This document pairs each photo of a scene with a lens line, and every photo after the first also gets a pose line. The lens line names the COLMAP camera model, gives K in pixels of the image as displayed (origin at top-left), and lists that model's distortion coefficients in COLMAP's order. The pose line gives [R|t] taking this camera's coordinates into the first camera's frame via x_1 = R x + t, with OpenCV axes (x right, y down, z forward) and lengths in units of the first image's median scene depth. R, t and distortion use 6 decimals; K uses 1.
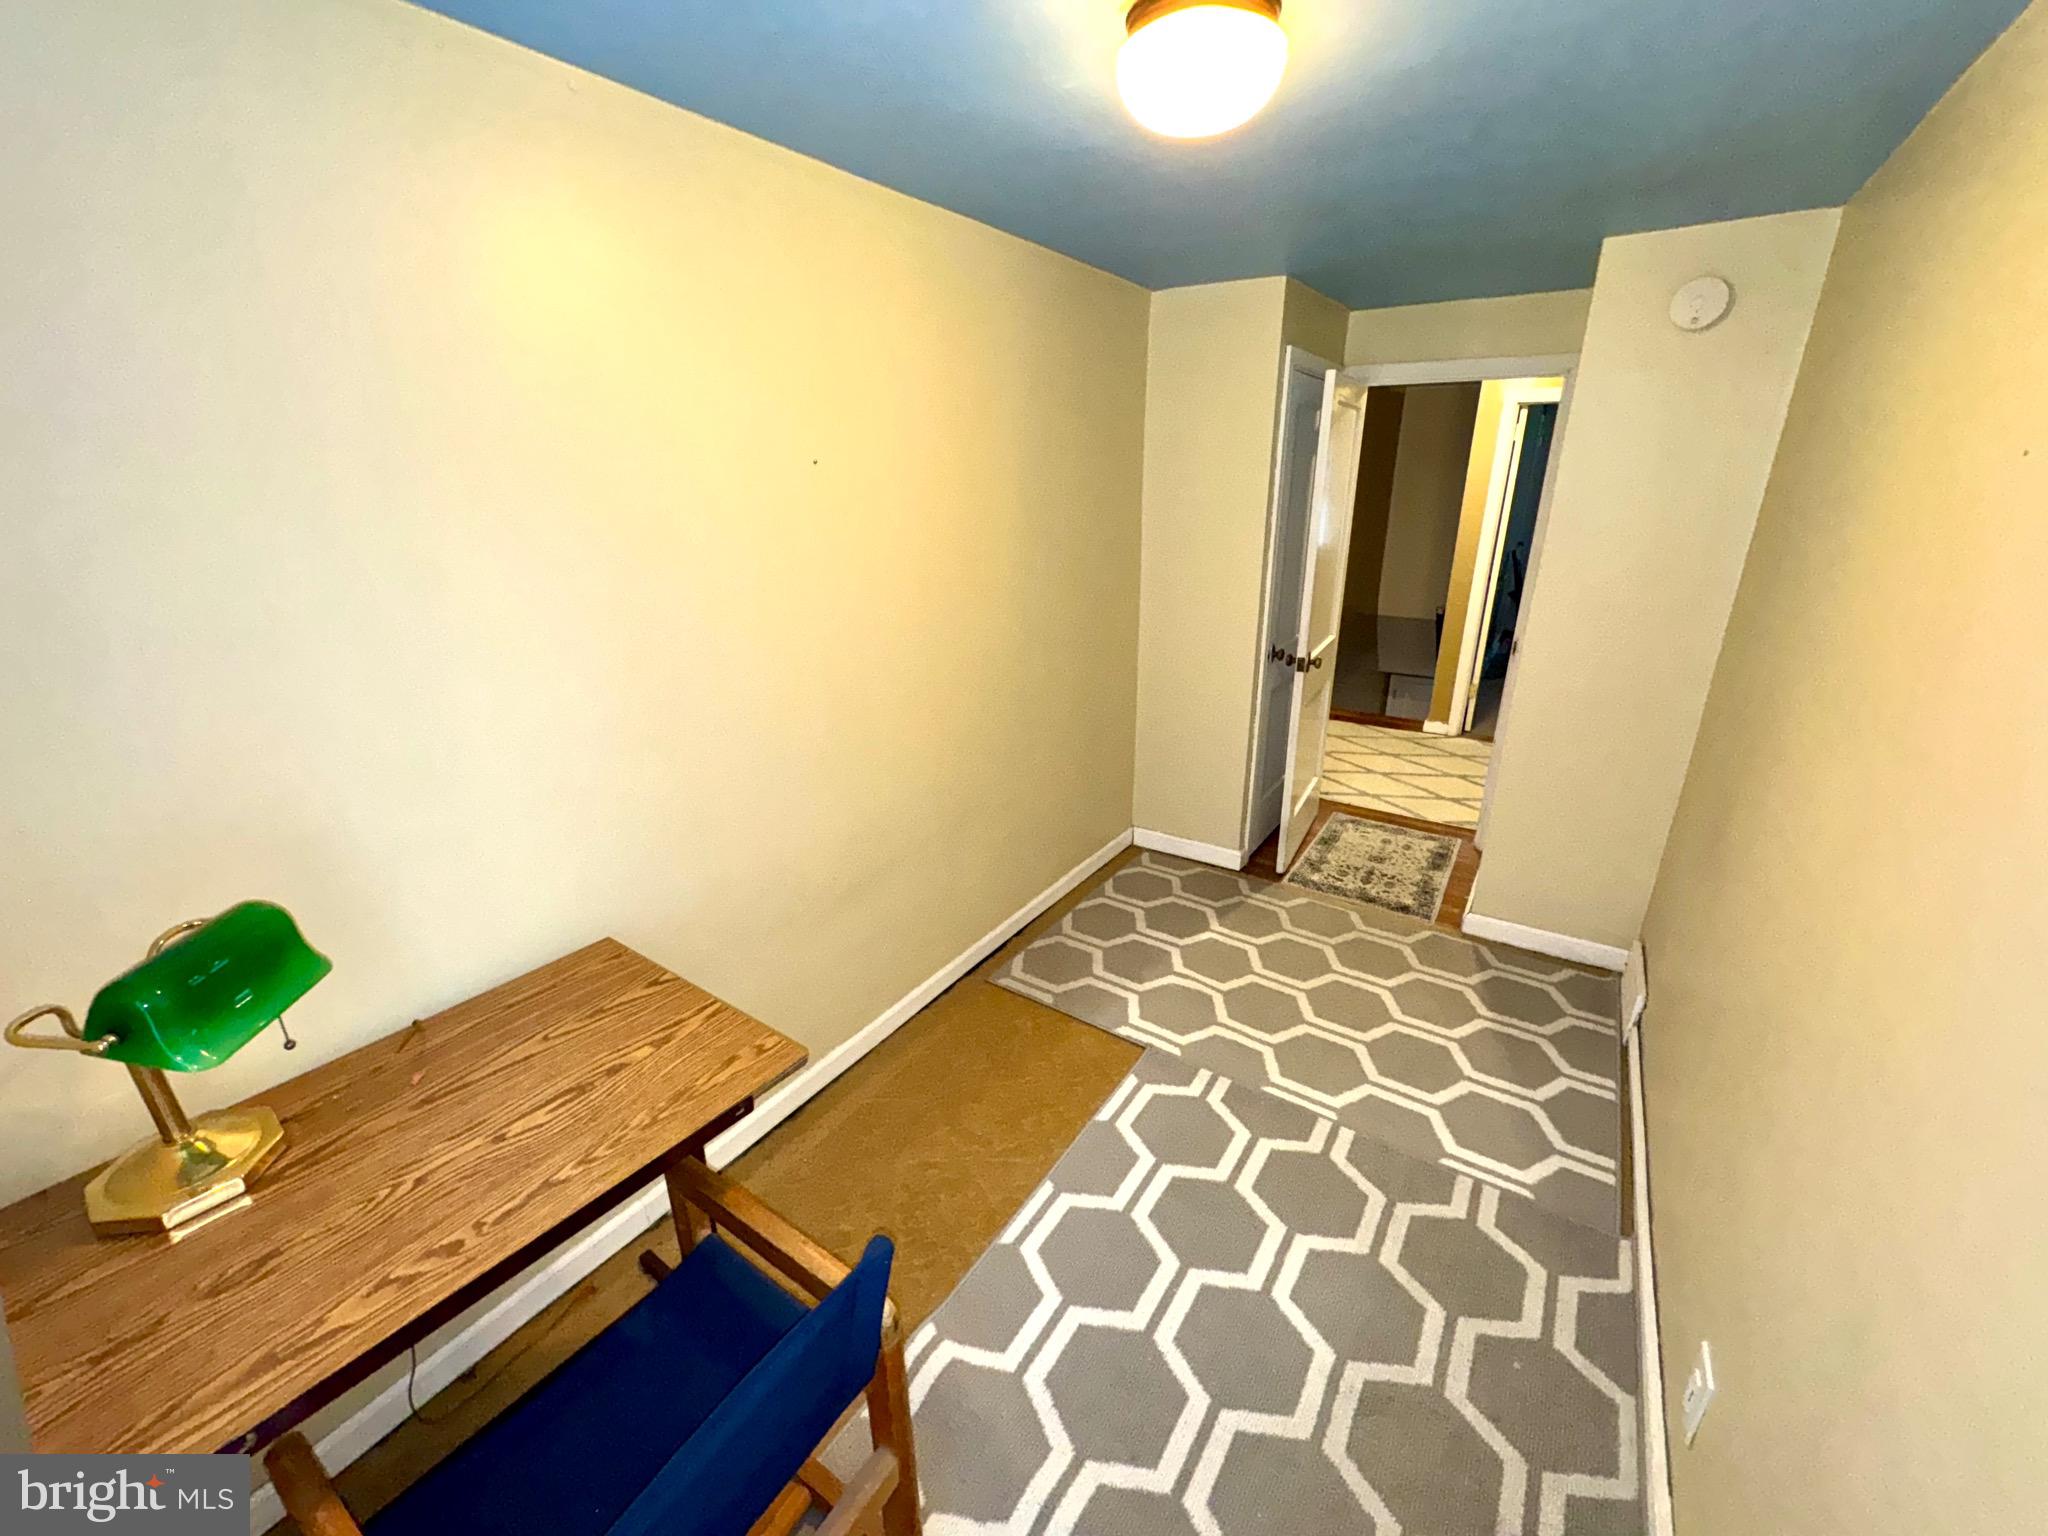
lens RADIAL K [[818.1, 0, 1024.0], [0, 818.1, 768.0], [0, 0, 1]] dist [0.000541, -0.000280]
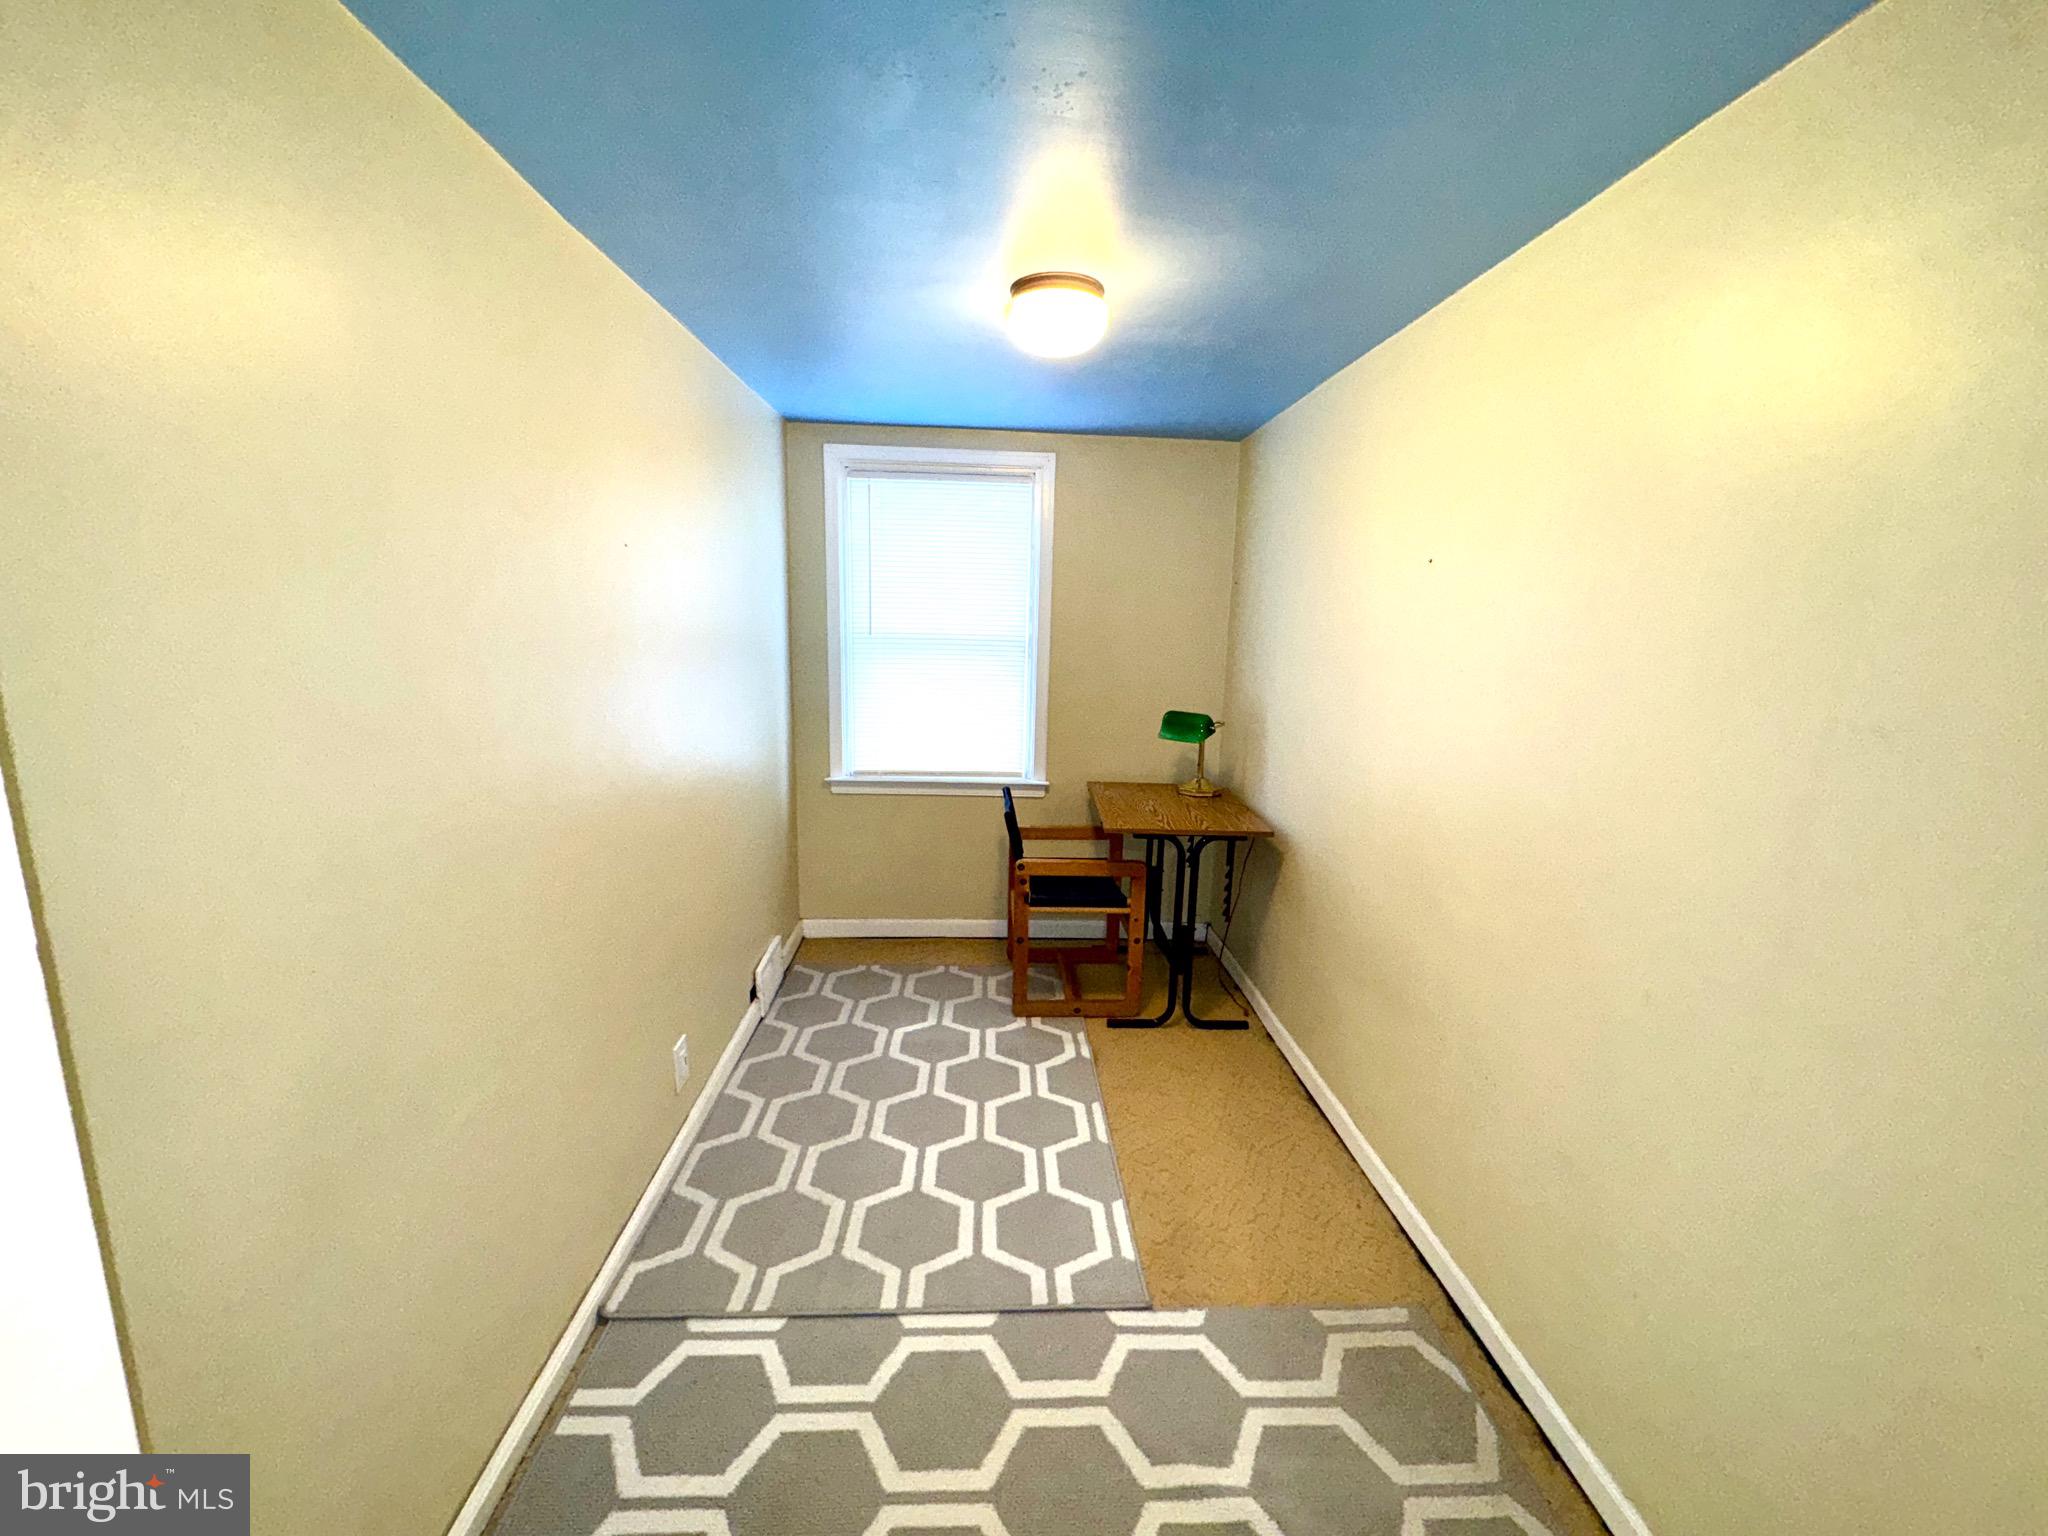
lens RADIAL K [[818.1, 0, 1024.0], [0, 818.1, 768.0], [0, 0, 1]] dist [0.000541, -0.000280]
pose [[-0.803198, 0.096140, -0.587903, 0.775084], [-0.222870, 0.866727, 0.446222, -0.472931], [0.552451, 0.489430, -0.674726, 1.470111]]
